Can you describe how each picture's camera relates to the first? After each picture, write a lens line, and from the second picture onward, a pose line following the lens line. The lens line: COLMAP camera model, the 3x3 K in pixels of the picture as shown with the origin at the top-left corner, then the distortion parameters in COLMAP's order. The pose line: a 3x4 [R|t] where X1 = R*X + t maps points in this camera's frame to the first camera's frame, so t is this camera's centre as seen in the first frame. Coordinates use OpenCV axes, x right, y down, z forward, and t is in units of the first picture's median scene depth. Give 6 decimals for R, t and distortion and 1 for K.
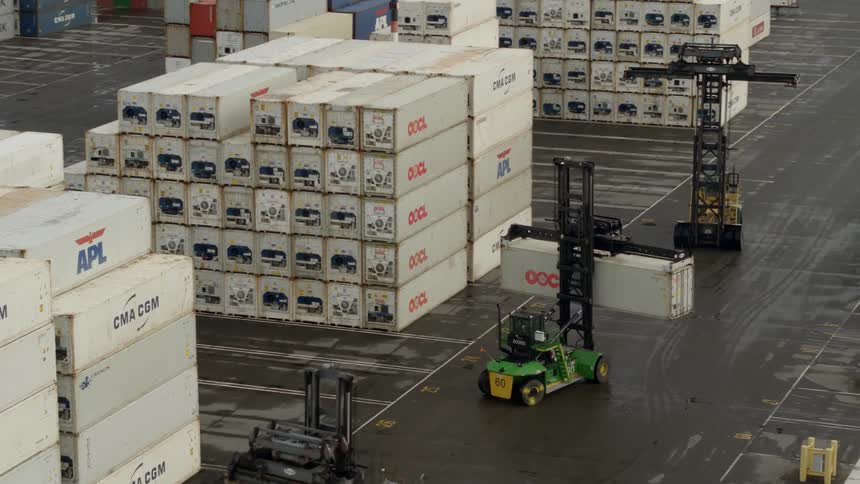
lens RADIAL K [[2231.4, 0, 429.6], [0, 2231.4, 242.2], [0, 0, 1]] dist [0.121800, 0.000000]
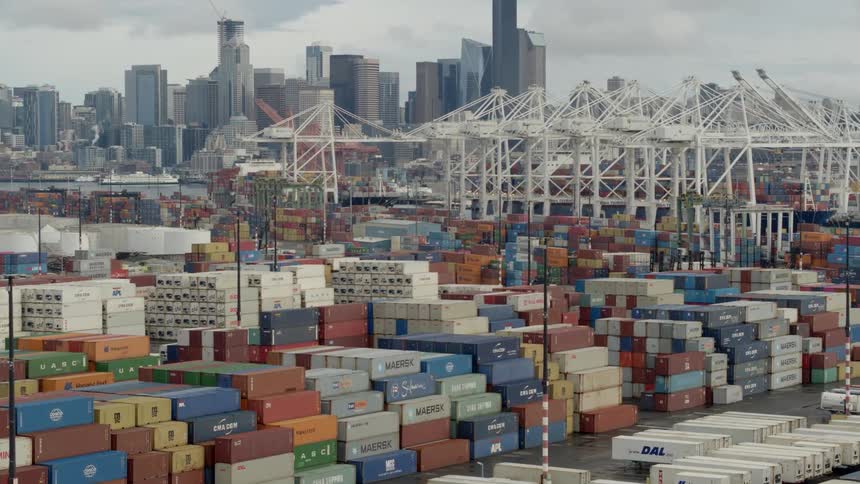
lens RADIAL K [[2231.4, 0, 422.2], [0, 2231.4, 238.6], [0, 0, 1]] dist [0.121800, 0.000000]
pose [[0.978860, 0.001714, -0.204525, 0.990411], [-0.043572, 0.978758, -0.200335, 0.562215], [0.199838, 0.205012, 0.958141, -2.300834]]
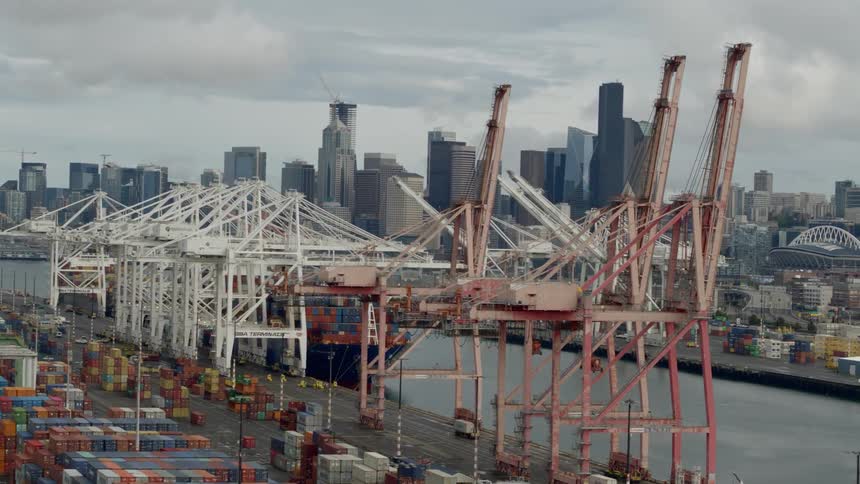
lens RADIAL K [[2231.4, 0, 429.5], [0, 2231.4, 243.0], [0, 0, 1]] dist [0.121800, 0.000000]
pose [[0.945637, 0.023093, -0.324404, 2.854179], [-0.101192, 0.968856, -0.226007, 0.036591], [0.309081, 0.246547, 0.918522, -0.630691]]
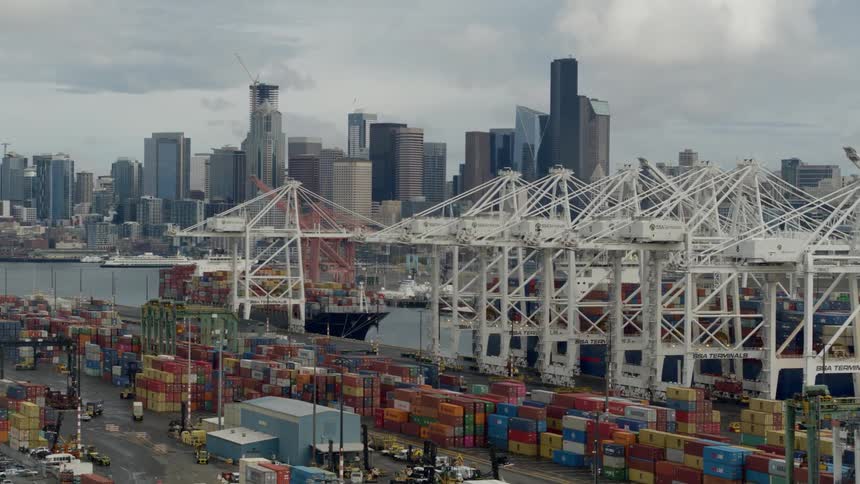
lens RADIAL K [[2231.4, 0, 427.2], [0, 2231.4, 244.2], [0, 0, 1]] dist [0.121800, 0.000000]
pose [[0.972147, 0.006267, -0.234288, 0.687131], [-0.060900, 0.972059, -0.226698, -0.221729], [0.226321, 0.234652, 0.945366, 0.377250]]
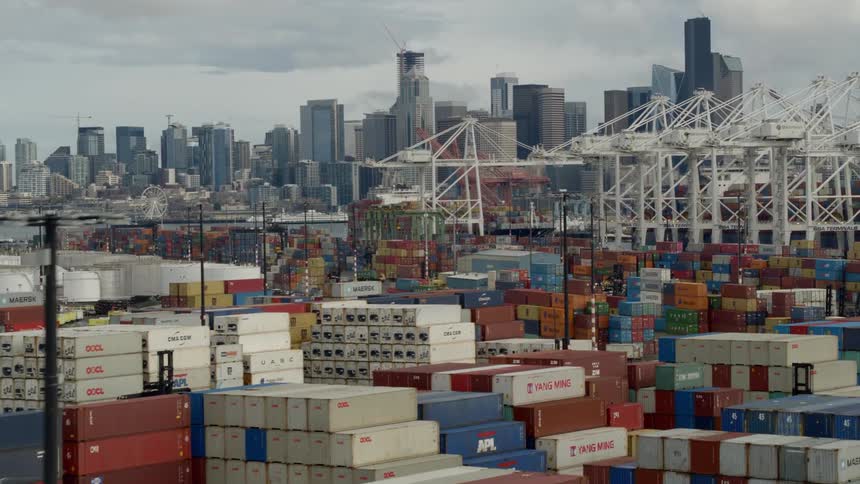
lens RADIAL K [[2231.4, 0, 432.6], [0, 2231.4, 245.0], [0, 0, 1]] dist [0.121800, 0.000000]
pose [[0.956995, -0.014098, -0.289763, 0.894086], [-0.049584, 0.976173, -0.211254, 0.277119], [0.285837, 0.216537, 0.933493, -0.881357]]
